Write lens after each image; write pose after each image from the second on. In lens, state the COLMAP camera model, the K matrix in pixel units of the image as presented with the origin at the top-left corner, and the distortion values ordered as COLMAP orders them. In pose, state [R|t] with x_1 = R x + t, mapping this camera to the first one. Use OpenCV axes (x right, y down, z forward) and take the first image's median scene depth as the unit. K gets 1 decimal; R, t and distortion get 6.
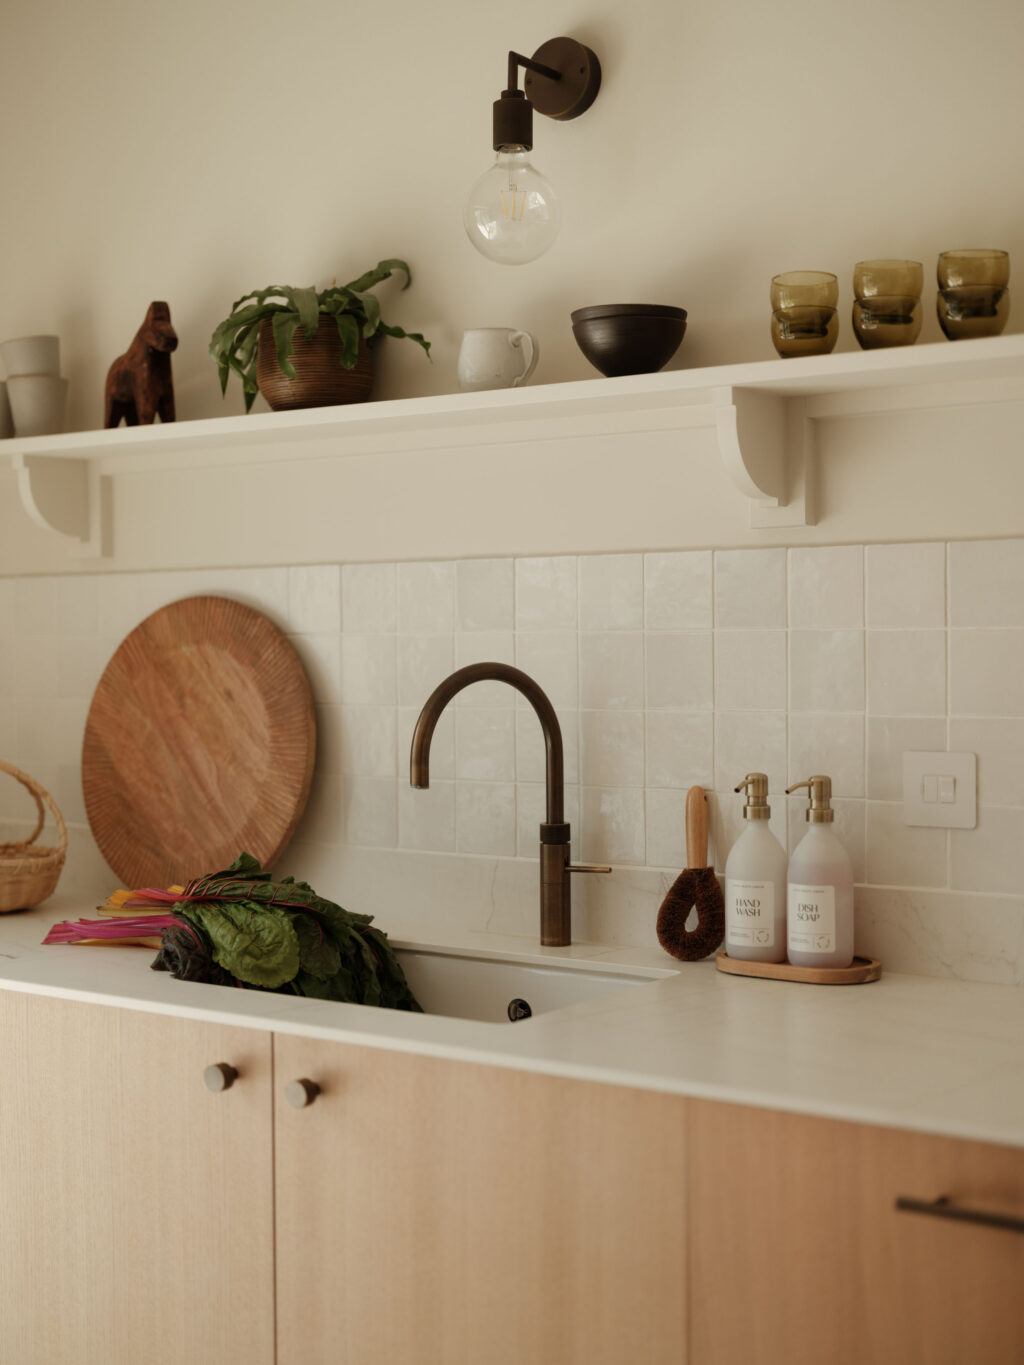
lens RADIAL K [[1864.2, 0, 512.0], [0, 1864.2, 682.5], [0, 0, 1]] dist [-0.028283, -0.017369]
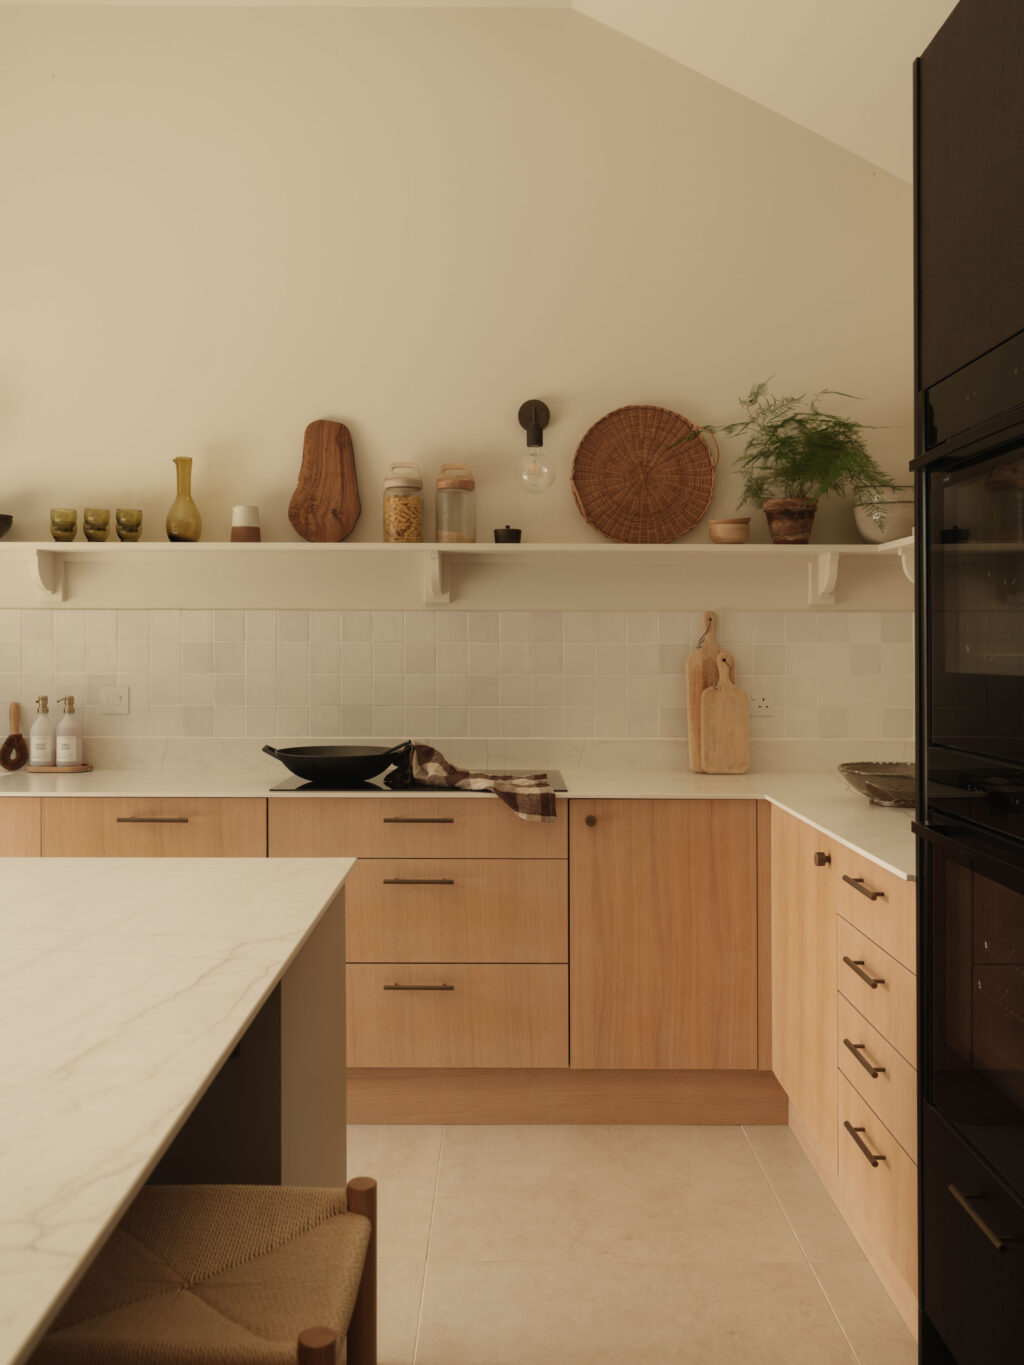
lens RADIAL K [[1153.4, 0, 508.4], [0, 1153.4, 639.6], [0, 0, 1]] dist [-0.000758, -0.001107]
pose [[0.811445, 0.014093, 0.584259, -0.259009], [0.002047, 0.999635, -0.026954, 0.014770], [-0.584425, 0.023068, 0.811120, -0.642418]]
